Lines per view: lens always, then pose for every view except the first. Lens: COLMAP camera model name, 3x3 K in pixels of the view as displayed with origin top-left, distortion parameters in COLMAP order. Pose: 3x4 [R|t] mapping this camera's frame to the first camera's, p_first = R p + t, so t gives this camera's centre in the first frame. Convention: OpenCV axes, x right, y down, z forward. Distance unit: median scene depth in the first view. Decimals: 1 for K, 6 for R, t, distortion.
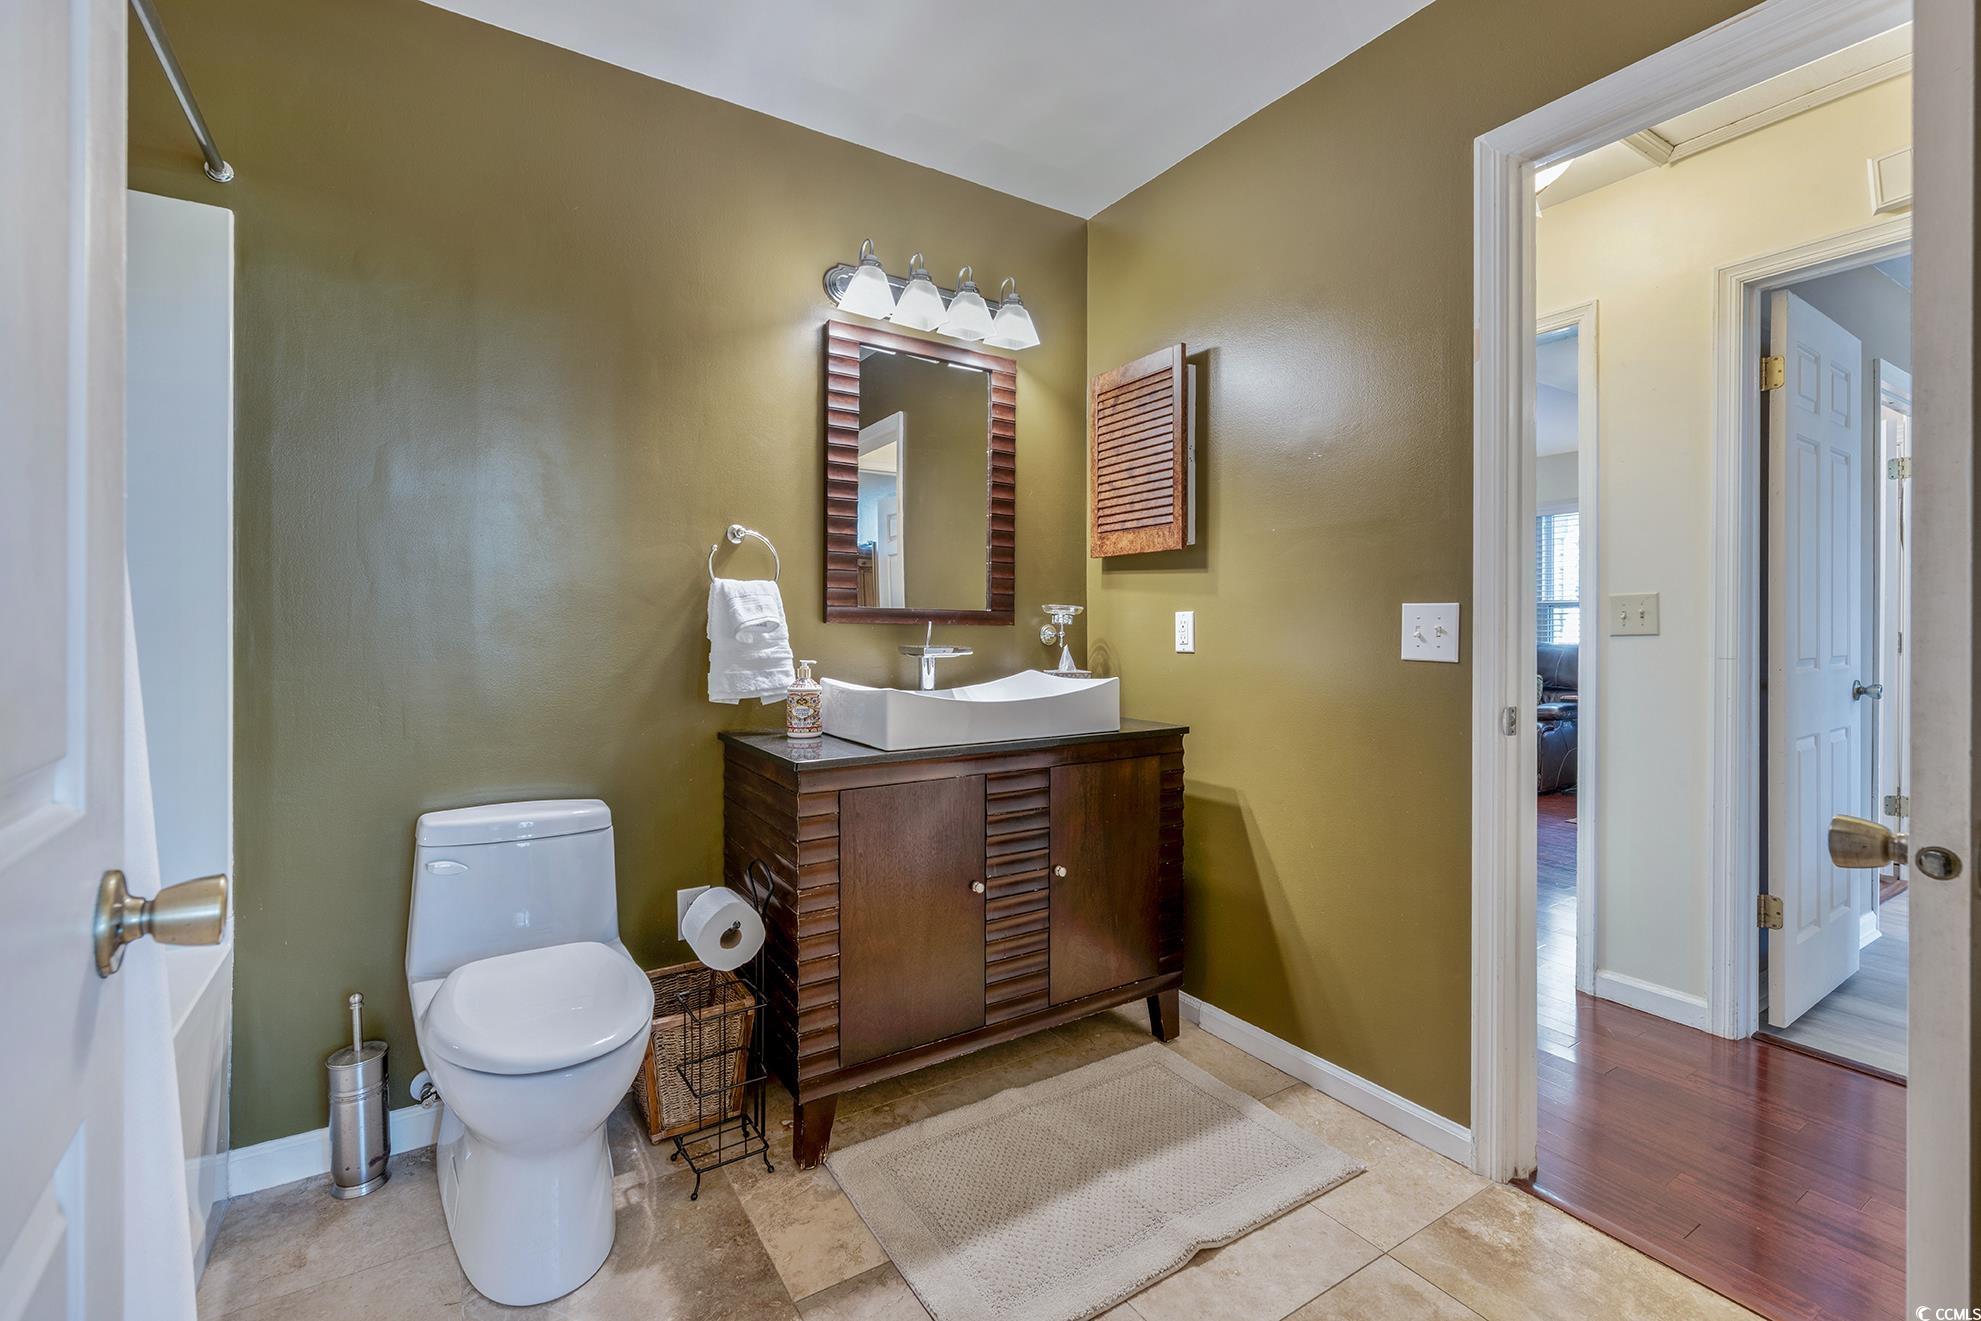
lens RADIAL K [[882.1, 0, 983.1], [0, 882.1, 616.2], [0, 0, 1]] dist [0.011831, -0.002984]
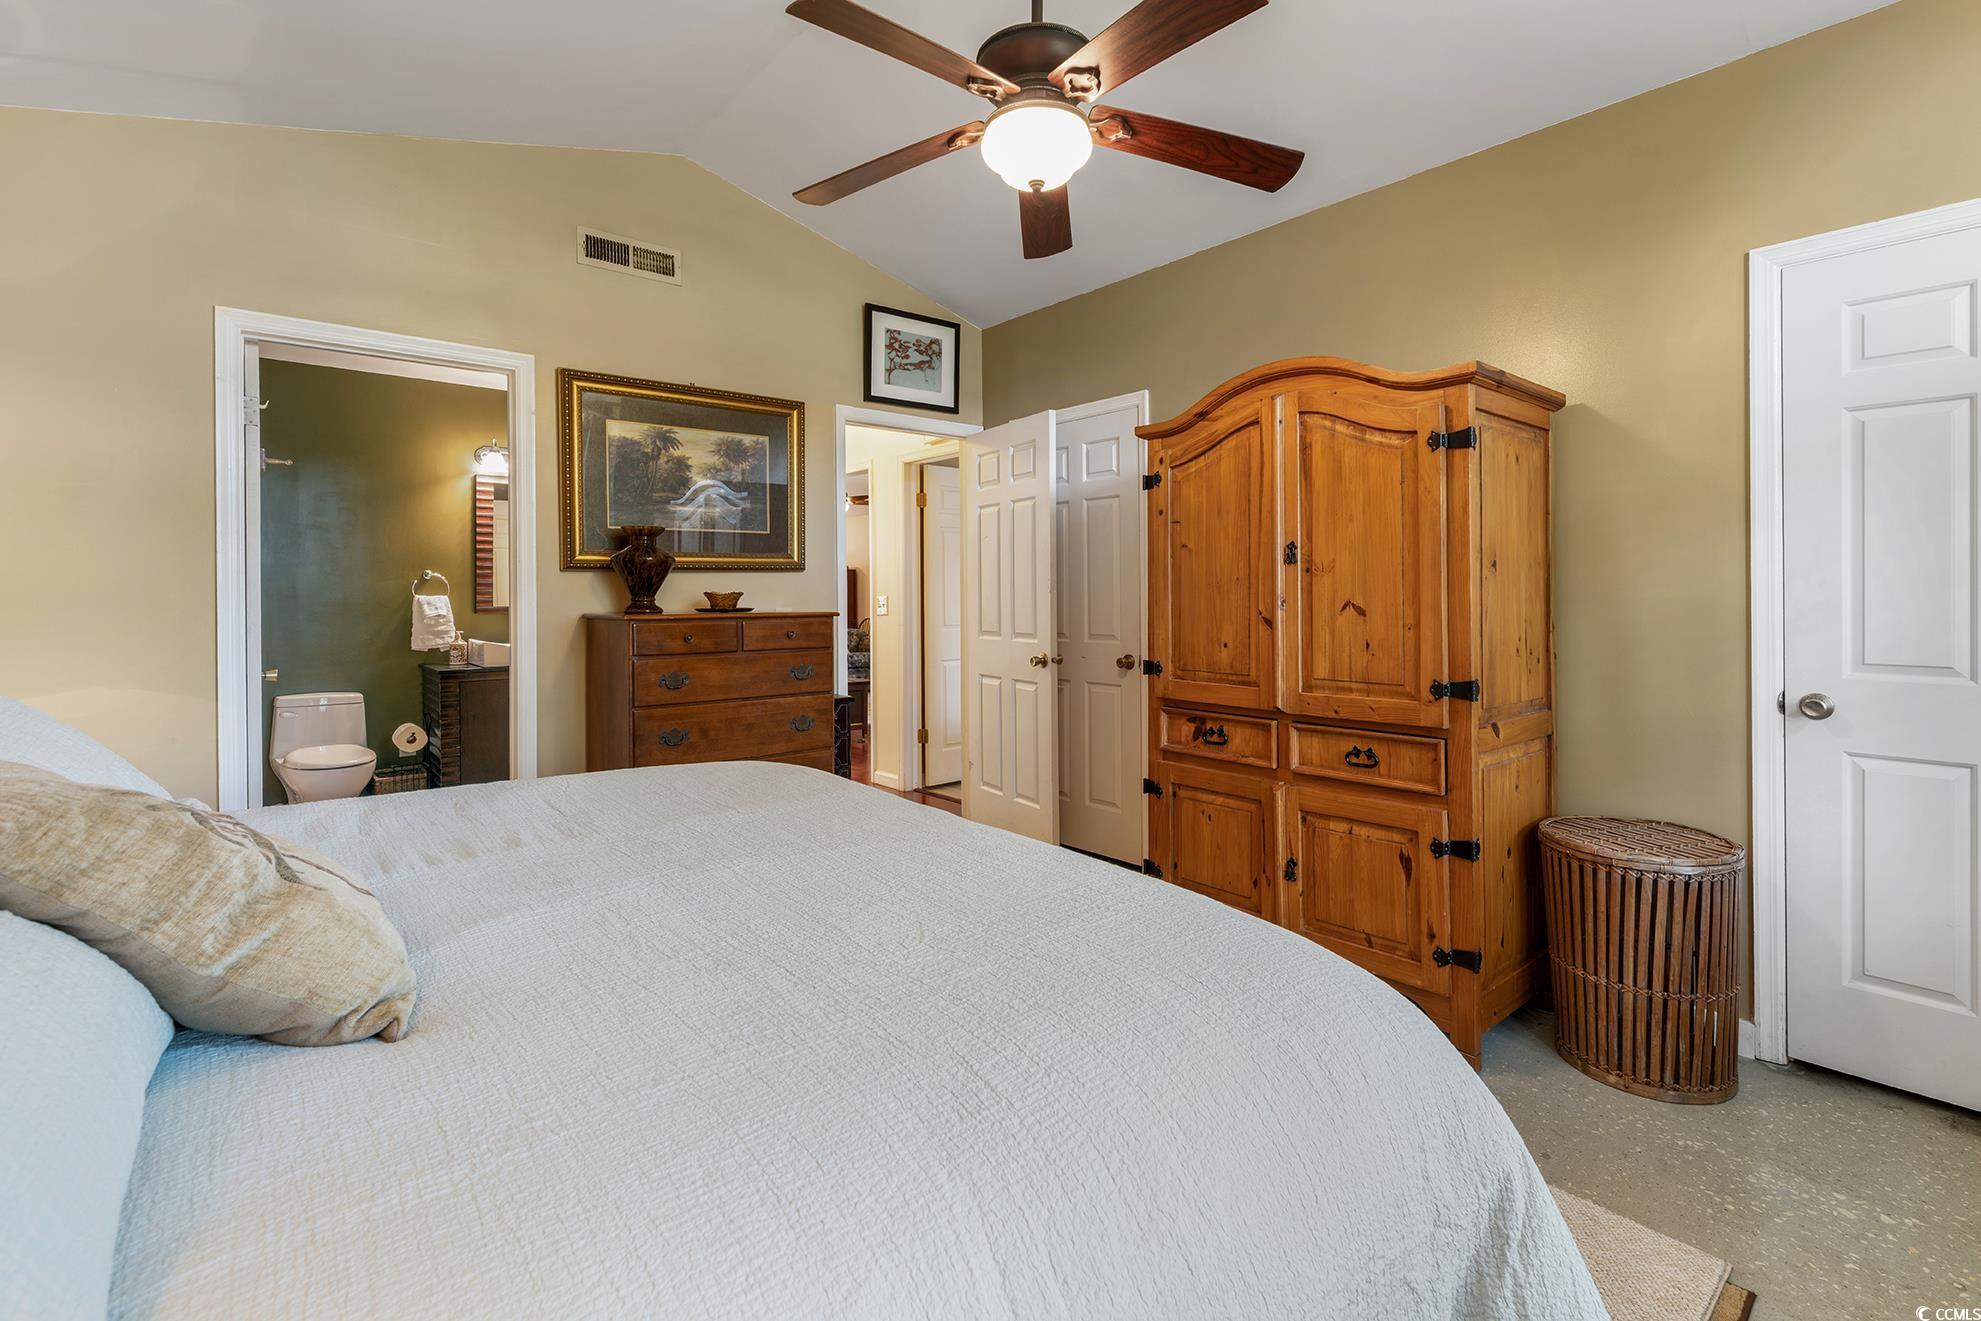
lens RADIAL K [[882.1, 0, 971.4], [0, 882.1, 596.3], [0, 0, 1]] dist [0.011831, -0.002984]
pose [[0.988736, -0.006427, 0.149530, 0.756533], [0.005551, 0.999965, 0.006278, -0.046569], [-0.149565, -0.005377, 0.988737, -1.438712]]
